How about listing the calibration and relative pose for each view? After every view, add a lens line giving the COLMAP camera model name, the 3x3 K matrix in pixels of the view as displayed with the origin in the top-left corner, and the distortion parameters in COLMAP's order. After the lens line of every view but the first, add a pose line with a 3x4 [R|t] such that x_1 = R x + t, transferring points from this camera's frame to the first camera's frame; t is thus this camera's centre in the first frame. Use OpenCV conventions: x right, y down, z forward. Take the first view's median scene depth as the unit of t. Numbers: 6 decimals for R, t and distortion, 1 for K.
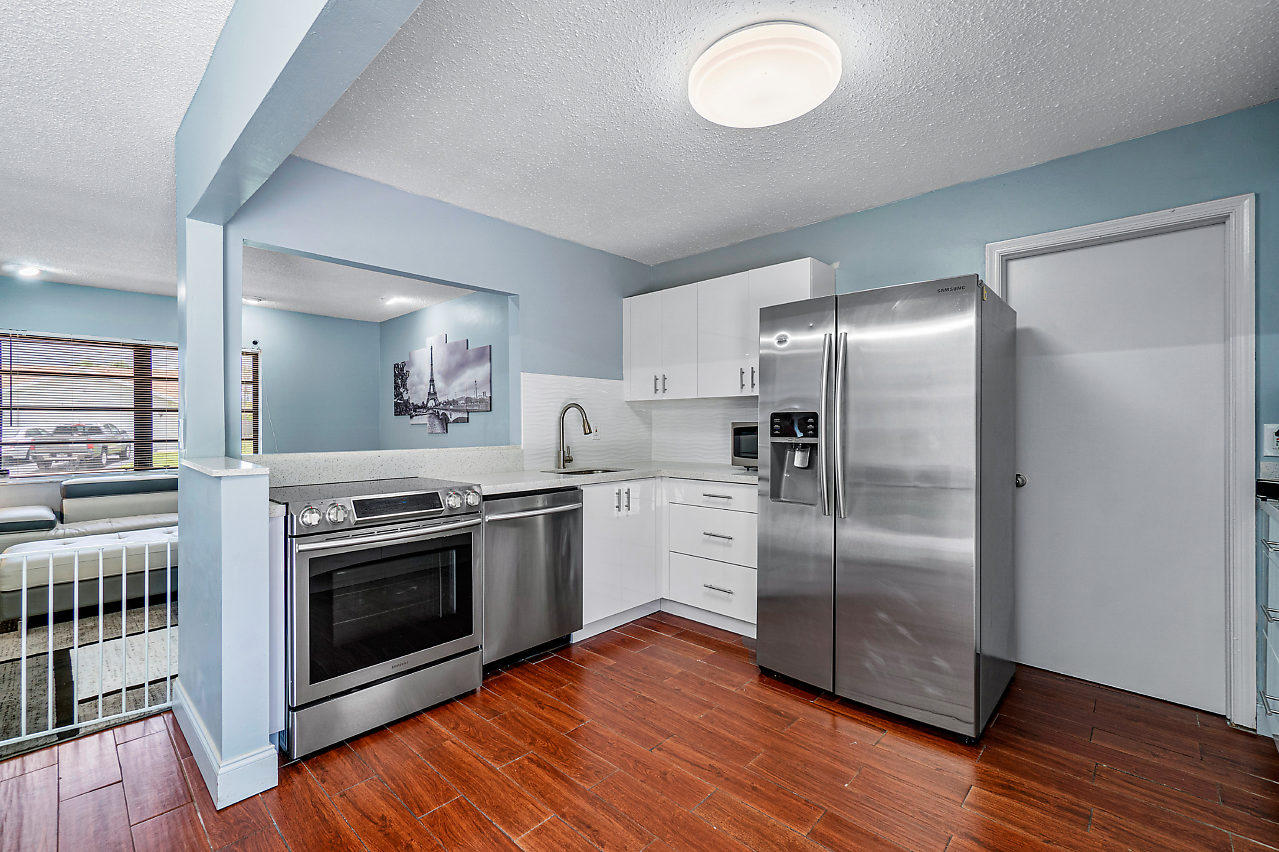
lens RADIAL K [[554.6, 0, 626.1], [0, 554.6, 420.5], [0, 0, 1]] dist [0.001942, 0.000163]
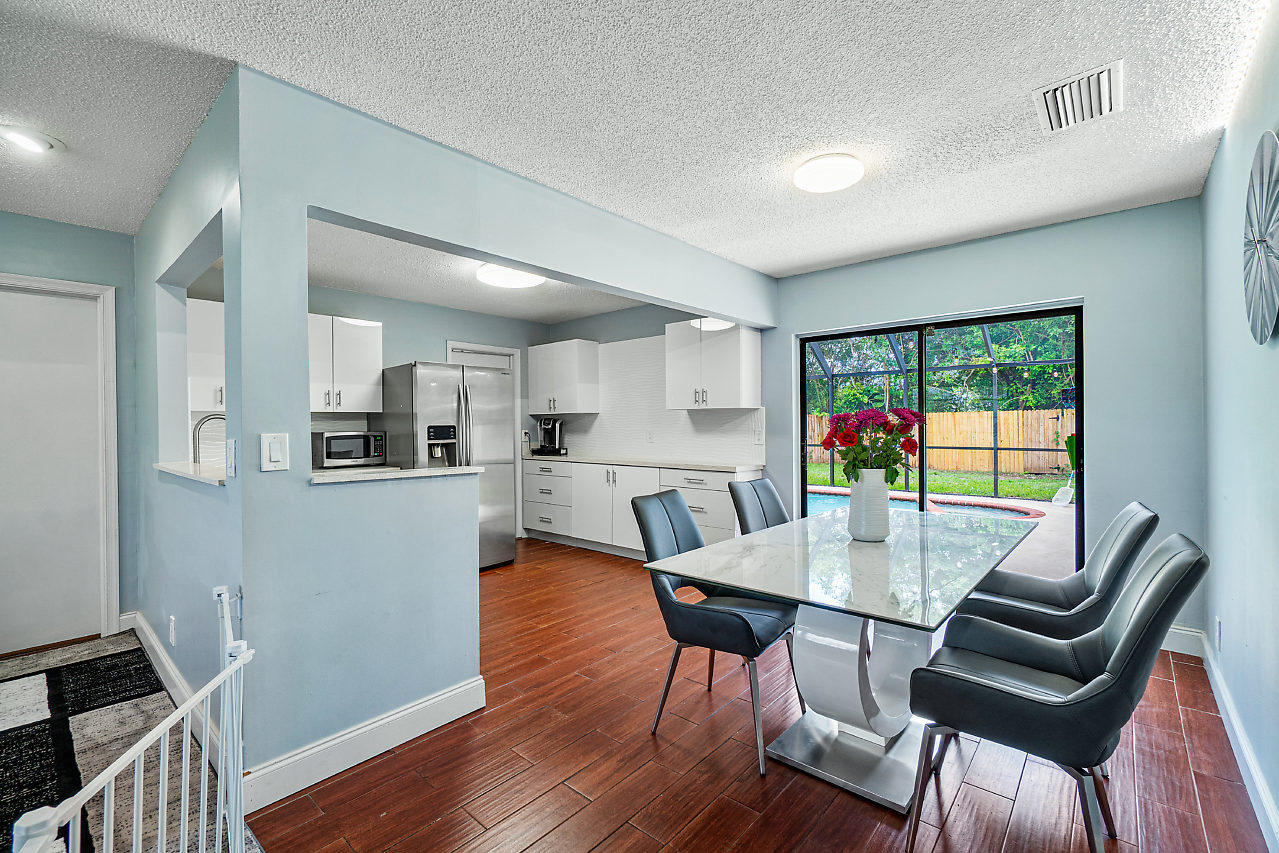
lens RADIAL K [[554.6, 0, 637.8], [0, 554.6, 422.9], [0, 0, 1]] dist [0.001942, 0.000163]
pose [[-0.046947, 0.005107, 0.998884, -1.543246], [0.004842, 0.999976, -0.004885, -0.011900], [-0.998886, 0.004607, -0.046971, 0.477542]]
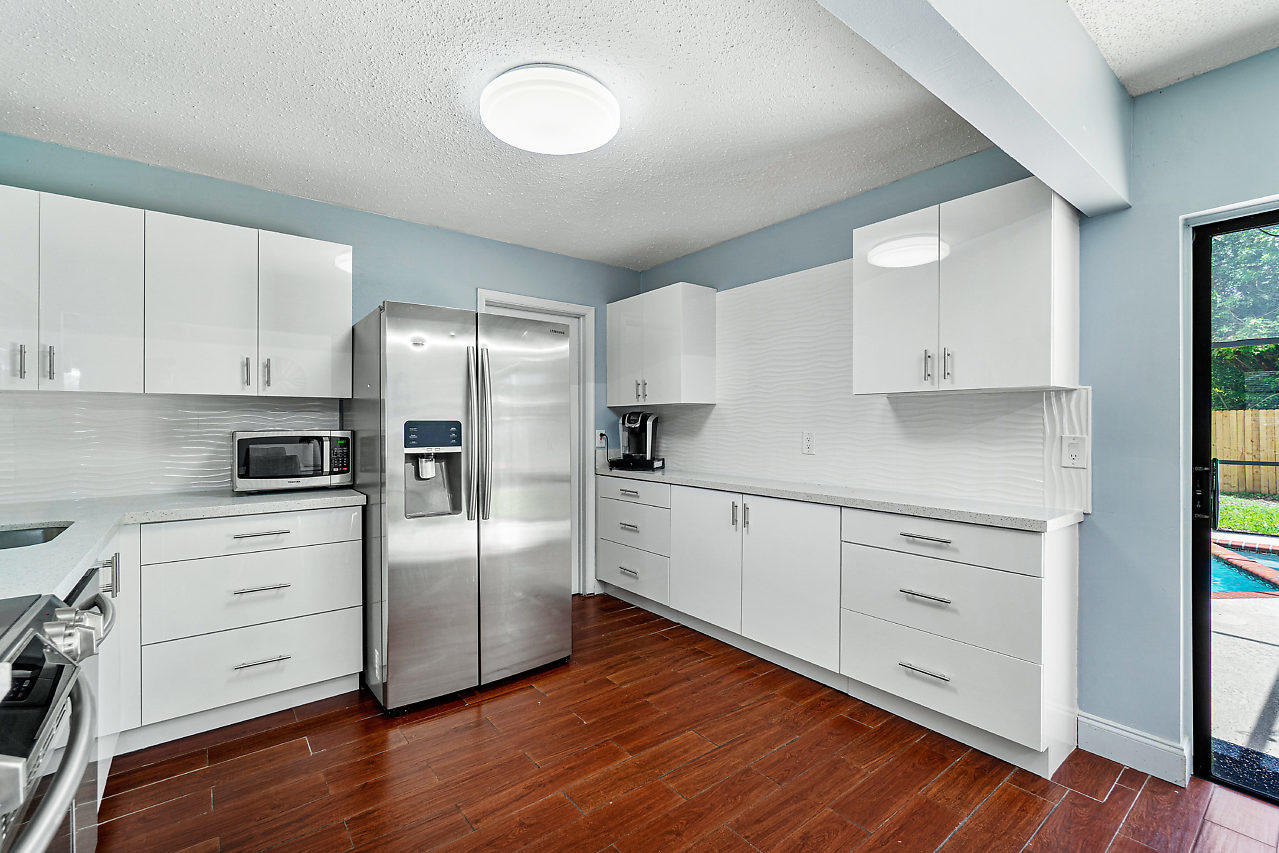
lens RADIAL K [[554.6, 0, 633.2], [0, 554.6, 425.3], [0, 0, 1]] dist [0.001942, 0.000163]
pose [[0.140037, 0.000177, 0.990146, -0.621323], [-0.004183, 0.999991, 0.000413, -0.009427], [-0.990137, -0.004199, 0.140037, 0.543158]]
